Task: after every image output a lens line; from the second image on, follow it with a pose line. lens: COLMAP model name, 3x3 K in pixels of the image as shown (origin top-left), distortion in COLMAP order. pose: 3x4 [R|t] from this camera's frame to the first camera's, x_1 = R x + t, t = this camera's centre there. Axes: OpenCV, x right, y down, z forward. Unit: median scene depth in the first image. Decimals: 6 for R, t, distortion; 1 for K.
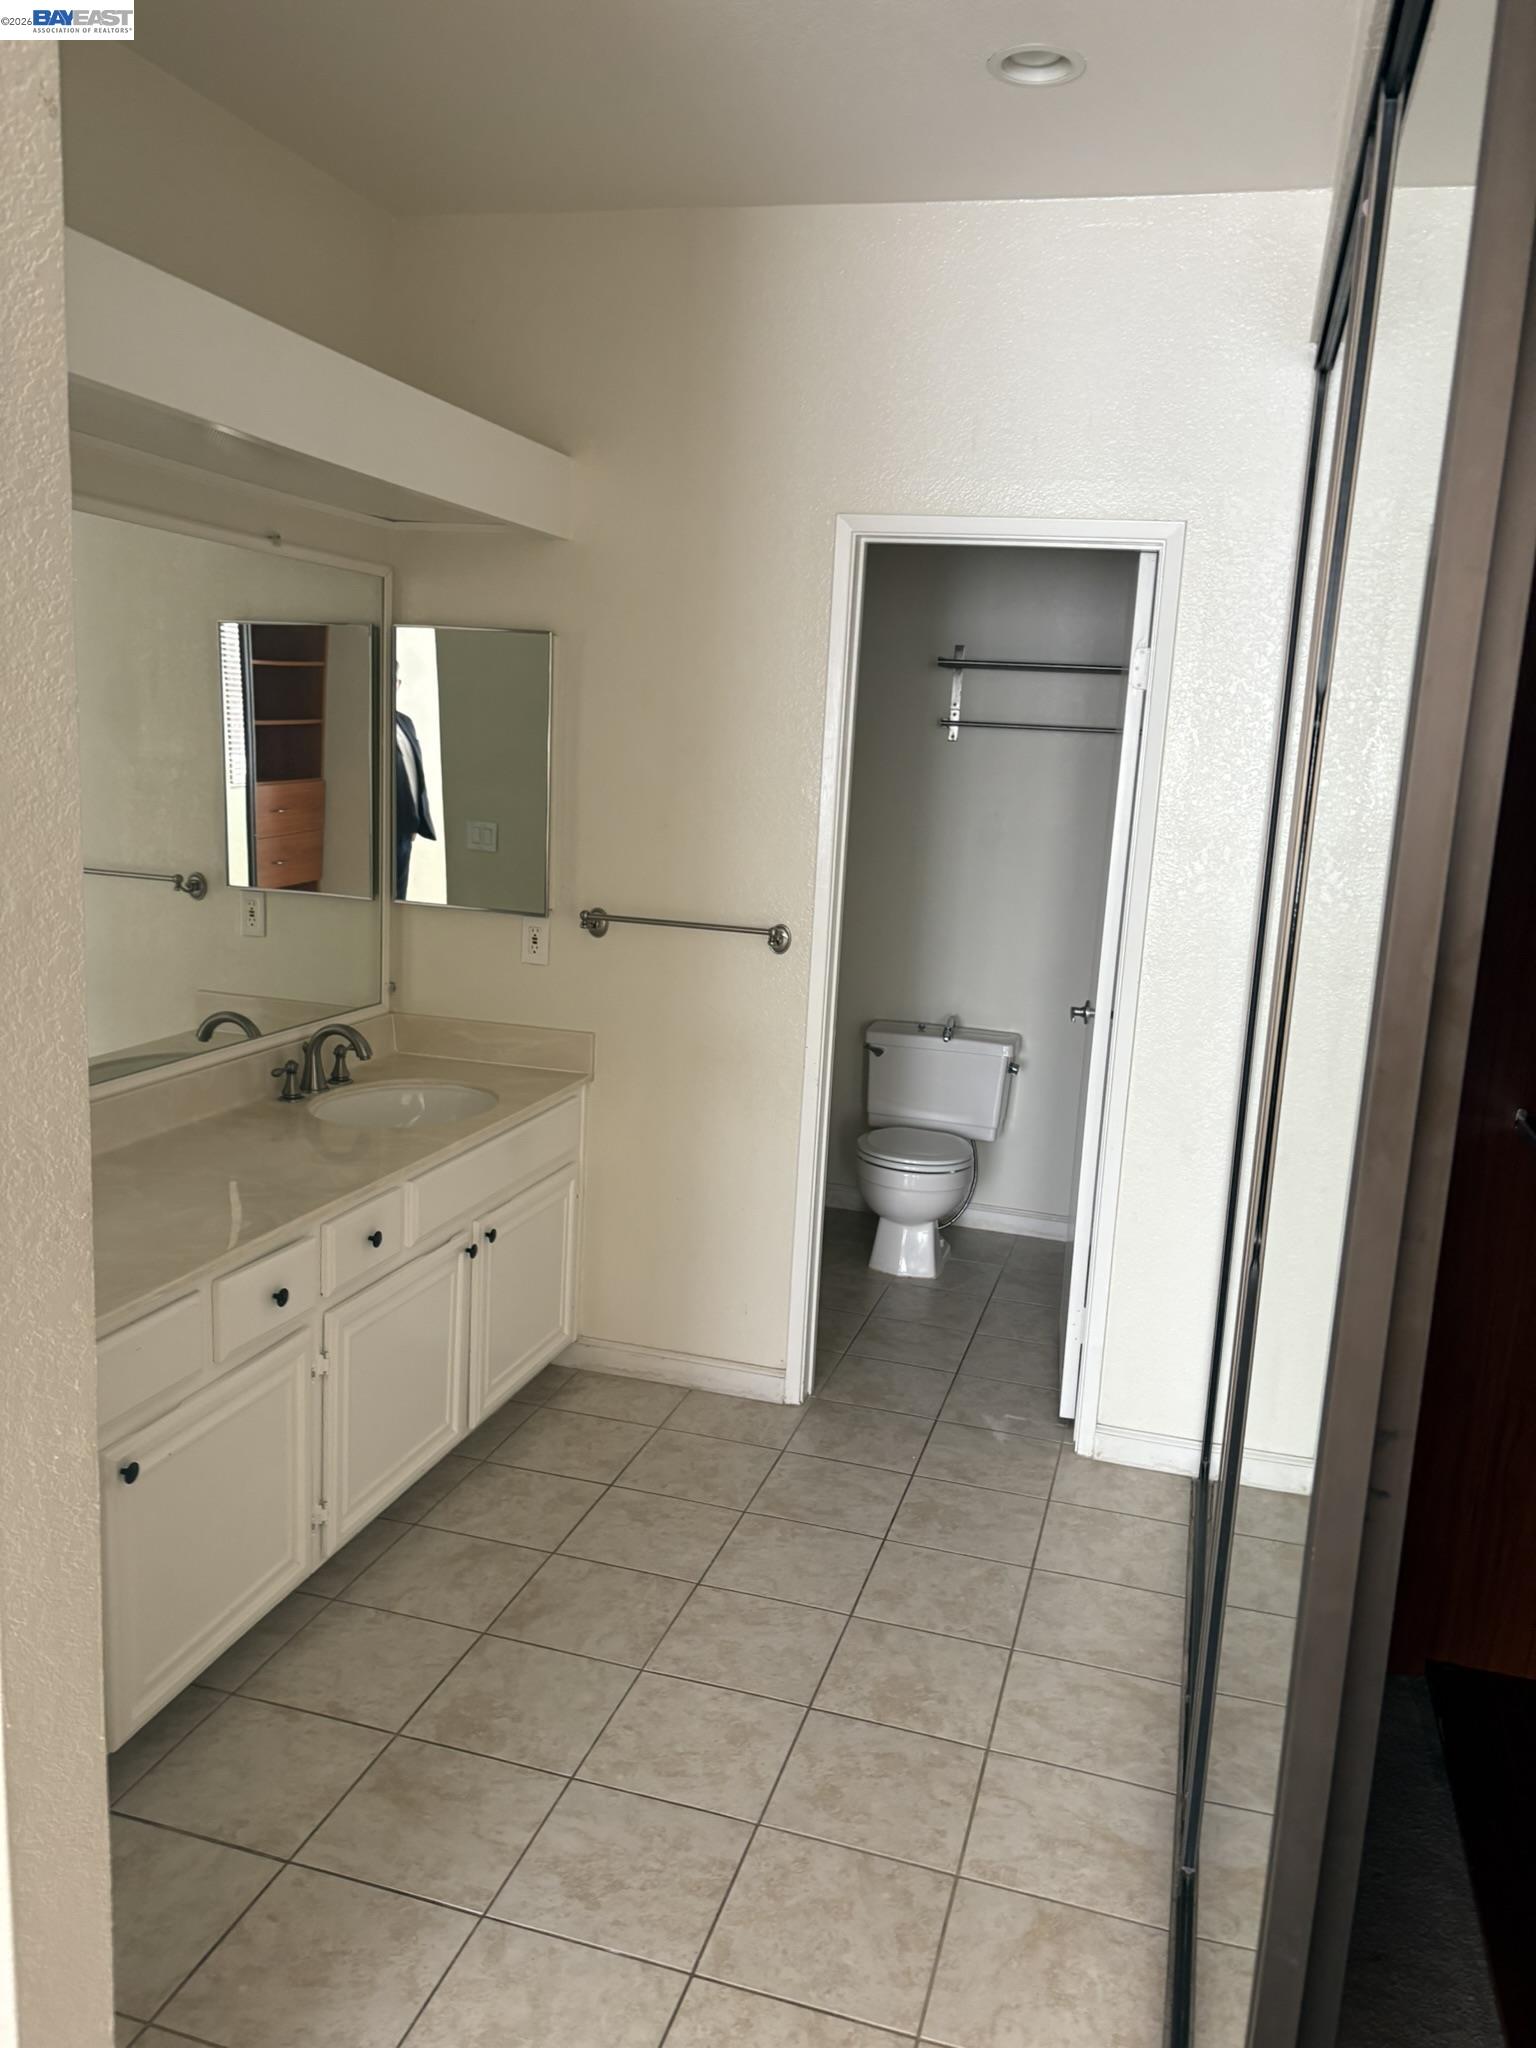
lens RADIAL K [[1548.7, 0, 807.7], [0, 1548.7, 1014.9], [0, 0, 1]] dist [0.089814, -0.203589]
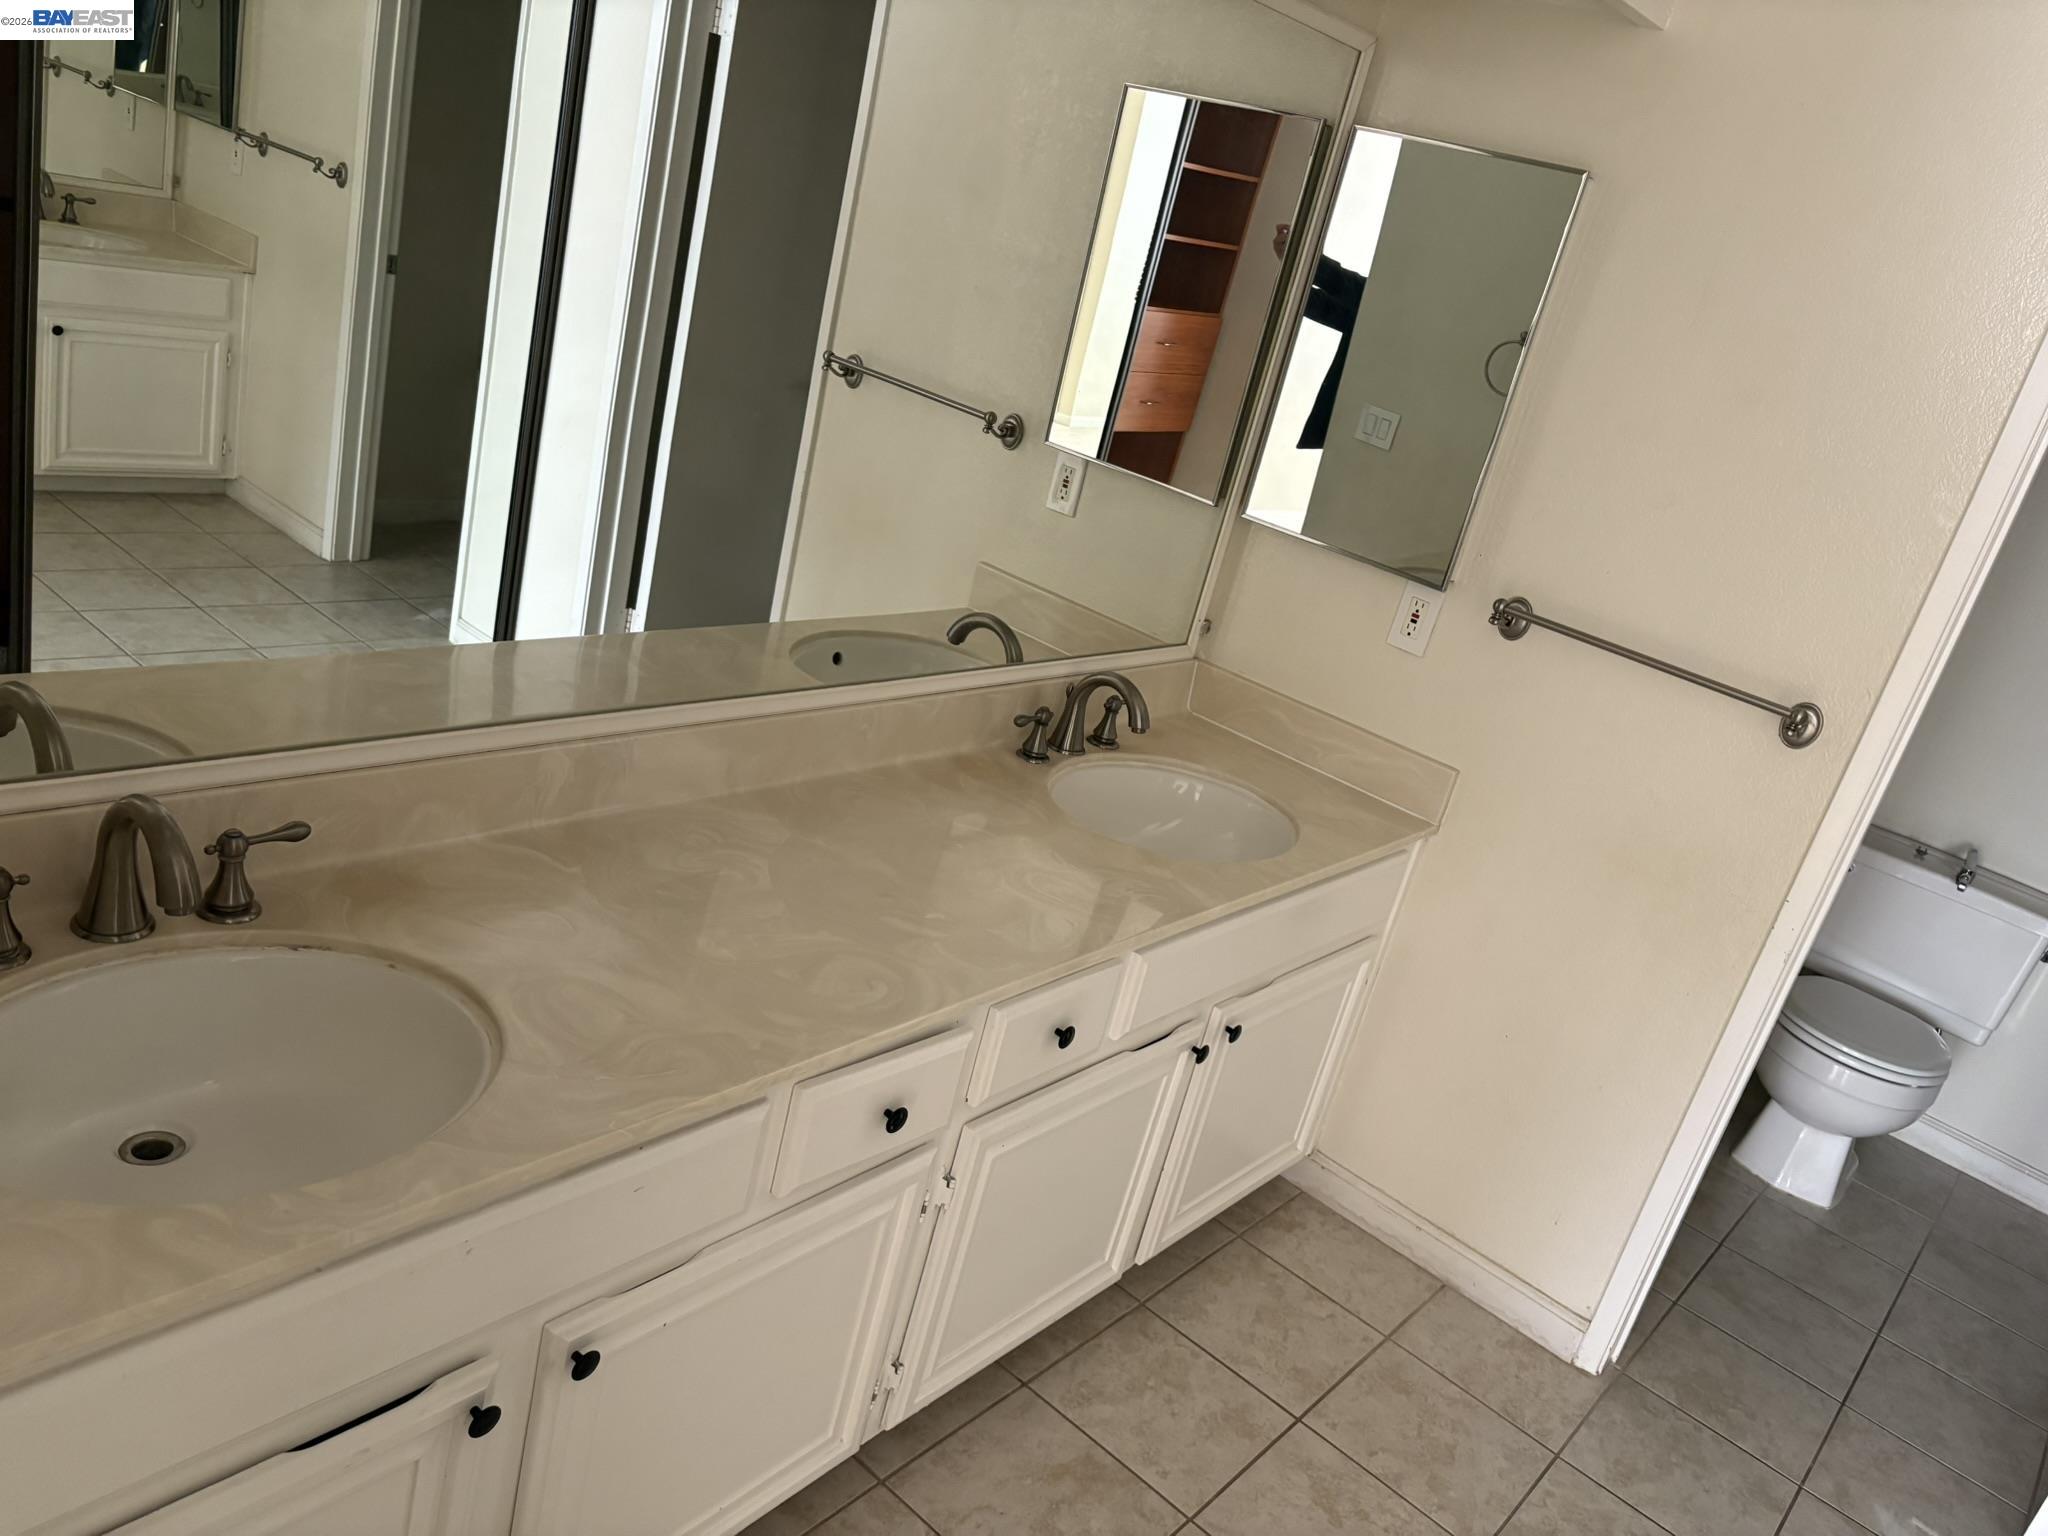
lens RADIAL K [[1566.4, 0, 1038.5], [0, 1566.4, 743.2], [0, 0, 1]] dist [0.085596, -0.106100]
pose [[0.894638, 0.294947, -0.335602, -0.076697], [-0.259765, 0.954509, 0.146405, -0.056925], [0.363517, -0.043802, 0.930557, 0.293100]]
